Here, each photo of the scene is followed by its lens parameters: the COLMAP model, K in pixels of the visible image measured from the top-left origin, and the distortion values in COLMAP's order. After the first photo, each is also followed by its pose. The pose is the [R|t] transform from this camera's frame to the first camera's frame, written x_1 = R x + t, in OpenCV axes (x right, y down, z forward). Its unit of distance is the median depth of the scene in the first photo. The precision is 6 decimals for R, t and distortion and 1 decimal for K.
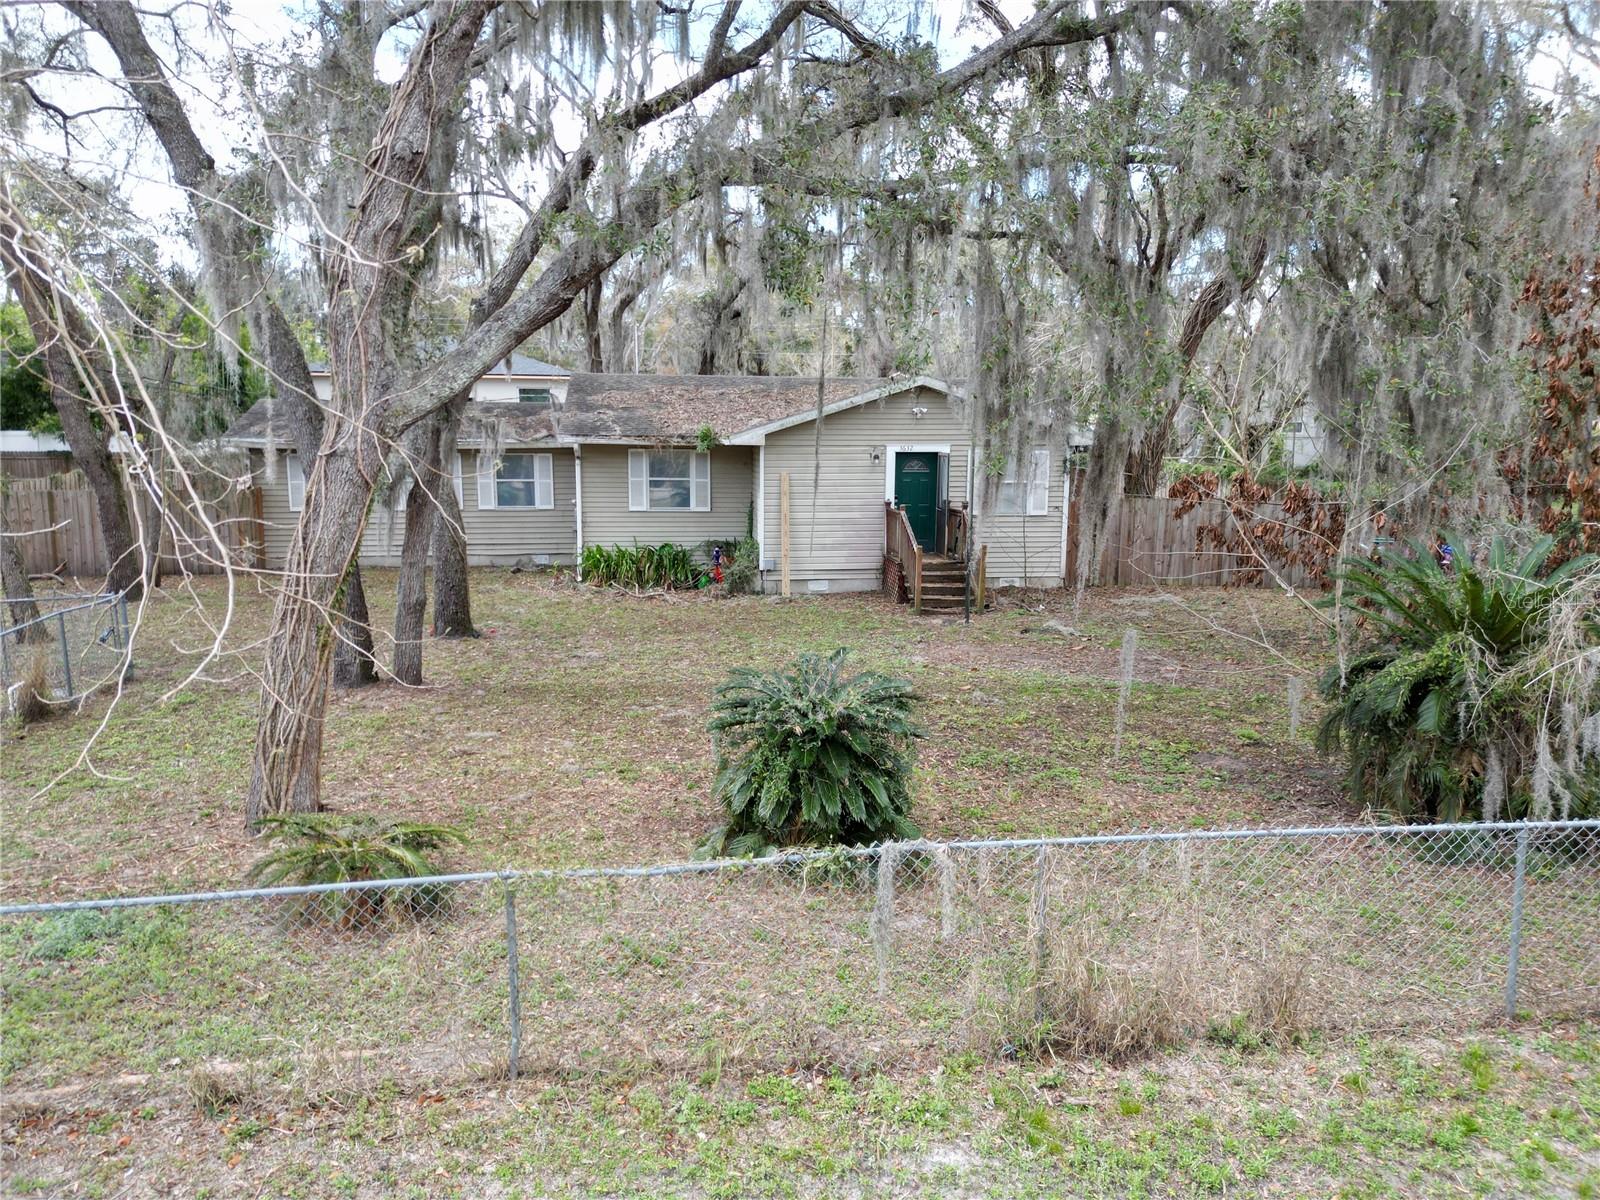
lens RADIAL K [[1111.6, 0, 800.0], [0, 1111.6, 600.0], [0, 0, 1]] dist [0.009417, -0.001997]
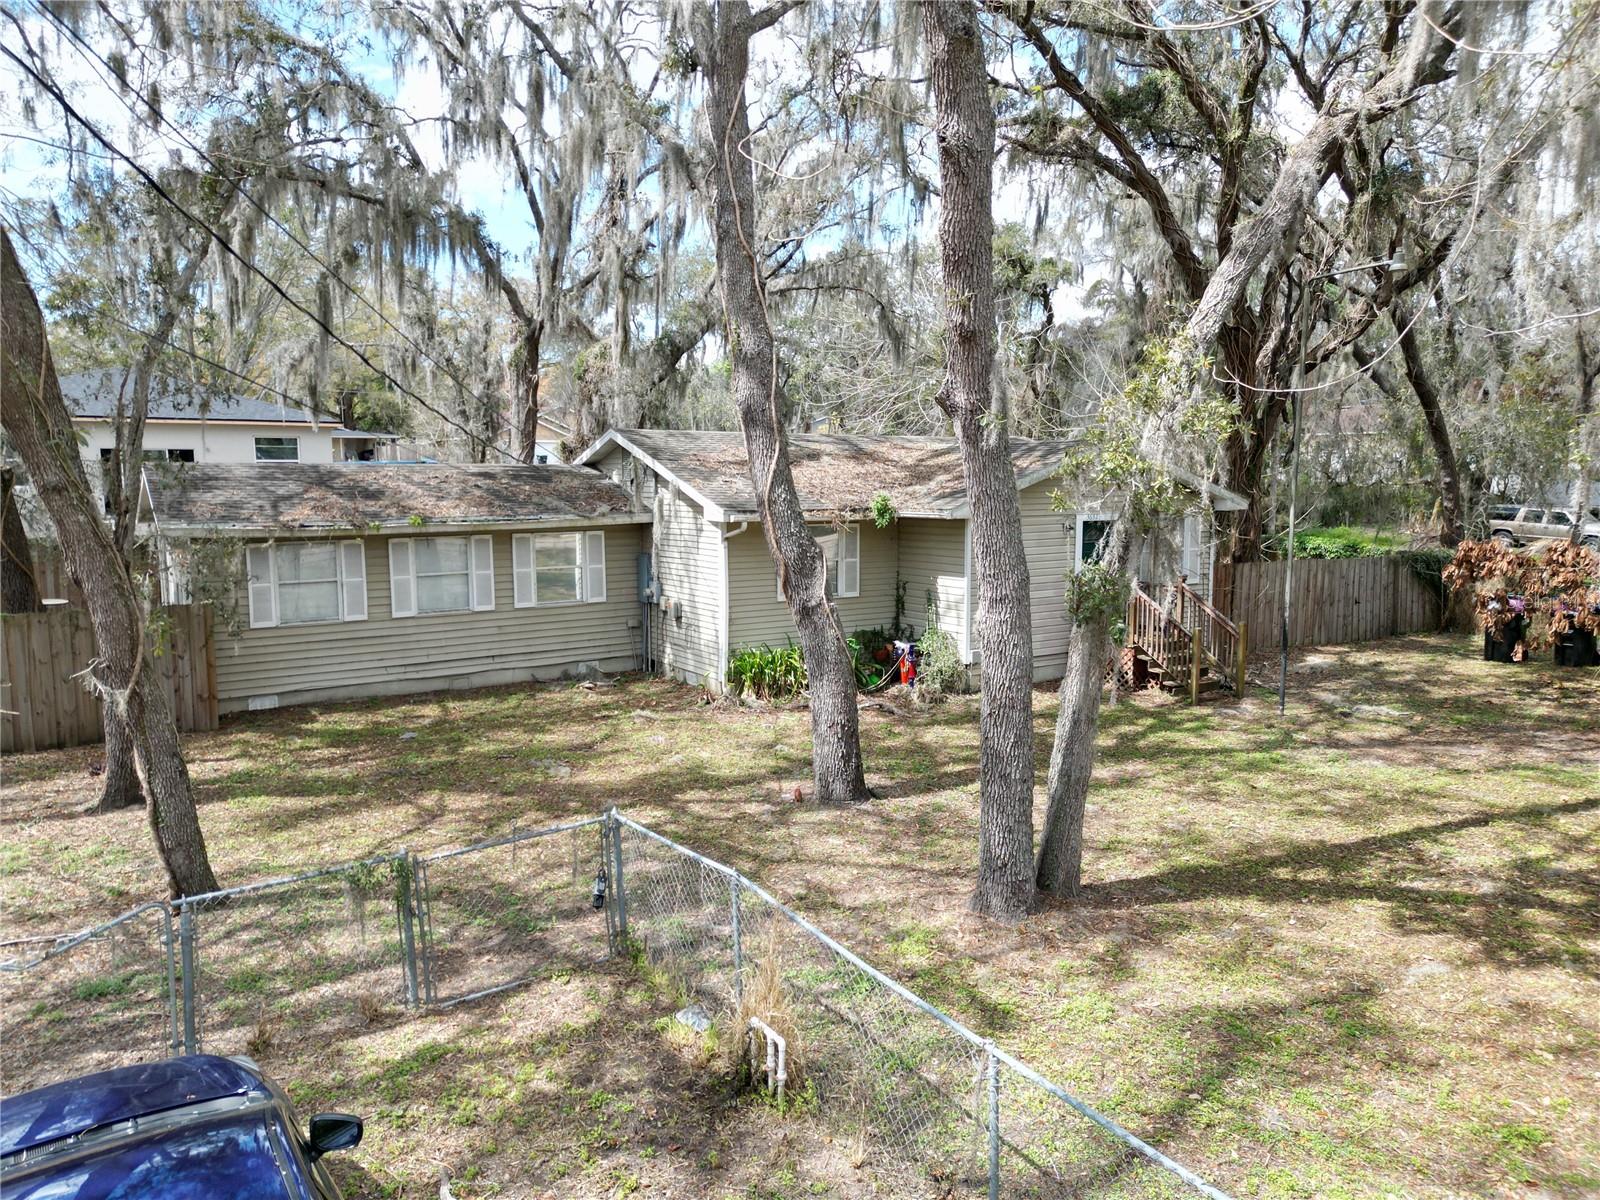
lens RADIAL K [[1111.6, 0, 800.0], [0, 1111.6, 600.0], [0, 0, 1]] dist [0.009417, -0.001997]
pose [[0.905559, -0.056464, 0.420447, -0.474153], [0.072979, 0.997062, -0.023281, -0.060671], [-0.417897, 0.051766, 0.907019, 0.261567]]
